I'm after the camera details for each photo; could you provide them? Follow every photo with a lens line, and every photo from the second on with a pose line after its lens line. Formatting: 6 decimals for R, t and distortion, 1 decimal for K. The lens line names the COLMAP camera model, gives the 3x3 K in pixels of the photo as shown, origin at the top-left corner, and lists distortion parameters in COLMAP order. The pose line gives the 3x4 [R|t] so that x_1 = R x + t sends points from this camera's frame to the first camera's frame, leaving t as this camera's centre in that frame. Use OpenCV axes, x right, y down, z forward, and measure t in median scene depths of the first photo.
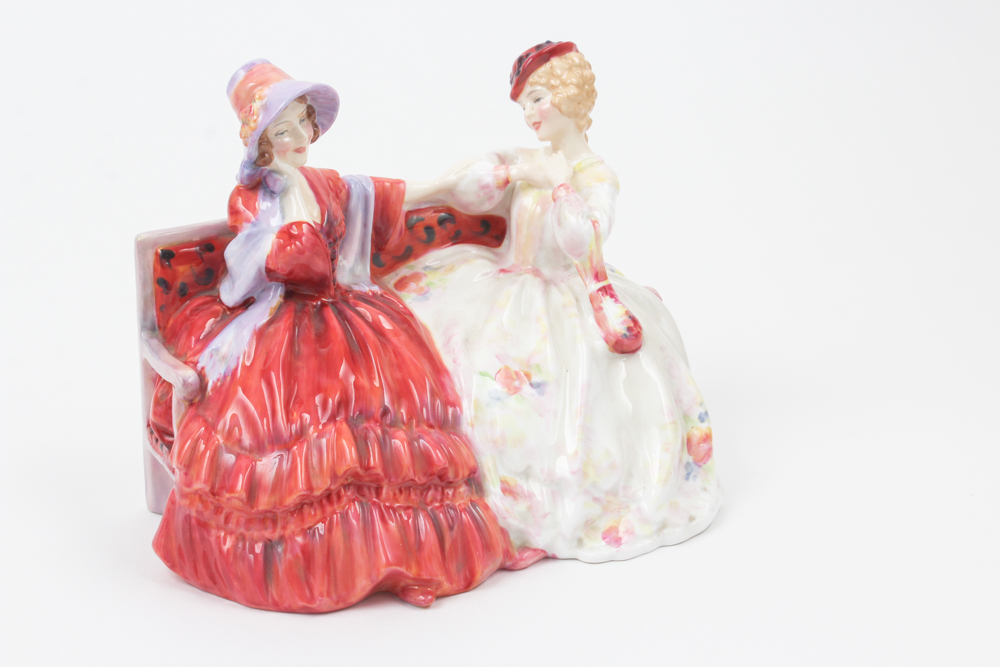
lens RADIAL K [[1900.8, 0, 496.8], [0, 1900.8, 333.4], [0, 0, 1]] dist [0.061700, 0.000000]
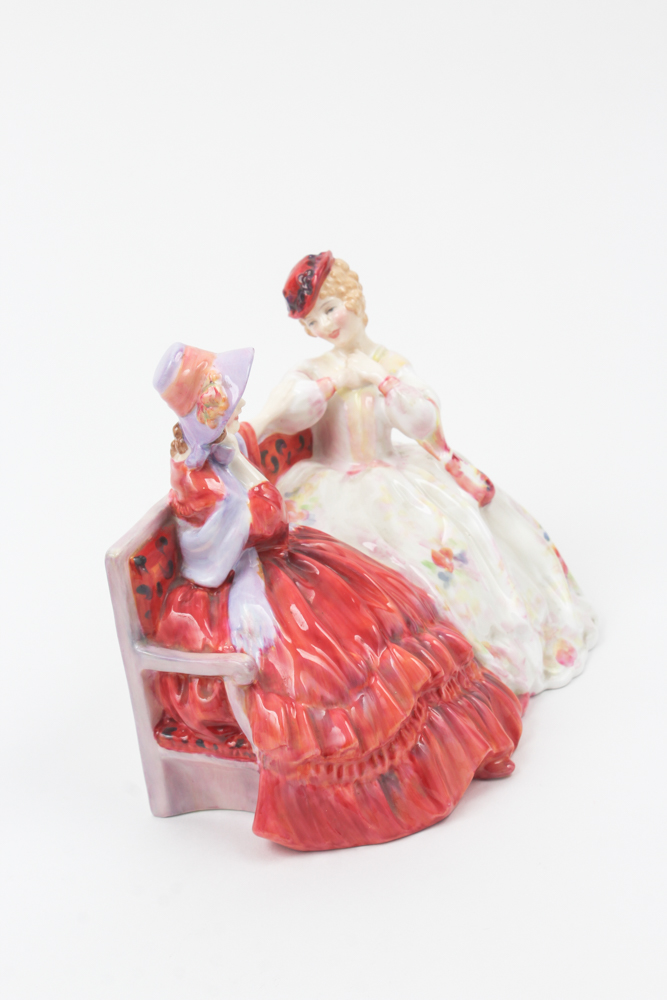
lens RADIAL K [[1935.8, 0, 337.4], [0, 1935.8, 501.6], [0, 0, 1]] dist [0.045232, 0.000000]
pose [[0.796675, -0.332099, 0.504994, -0.586653], [0.324323, 0.939934, 0.106481, -0.143531], [-0.510024, 0.078951, 0.856529, 0.086974]]
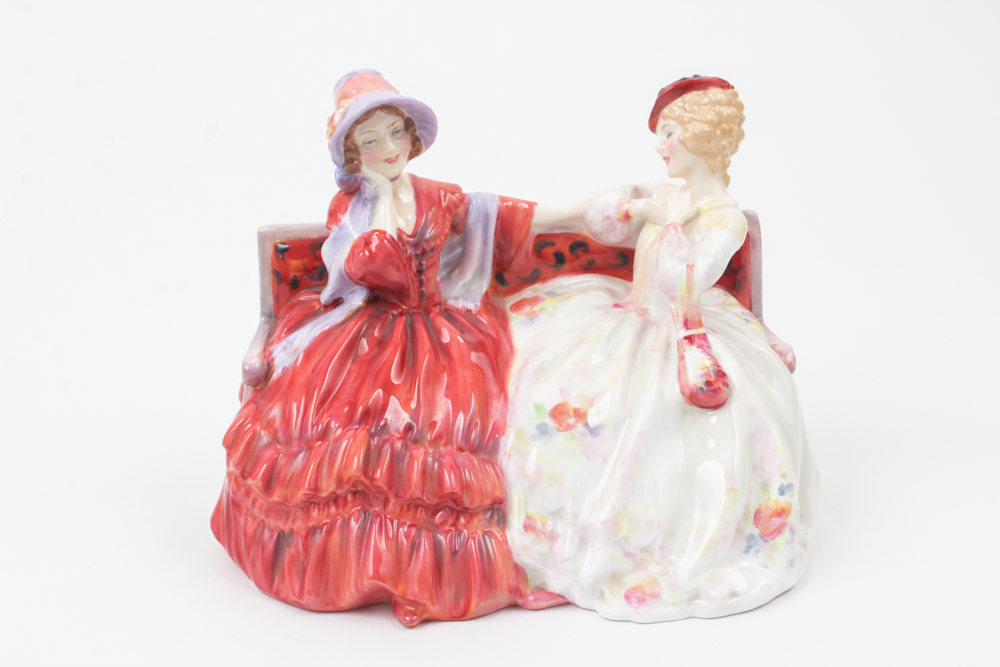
lens RADIAL K [[1634.1, 0, 502.1], [0, 1634.1, 334.6], [0, 0, 1]] dist [-0.015412, 0.000000]
pose [[0.895310, 0.136849, -0.423901, 0.327543], [-0.136202, 0.990165, 0.031987, -0.039249], [0.424109, 0.029098, 0.905143, 0.229900]]
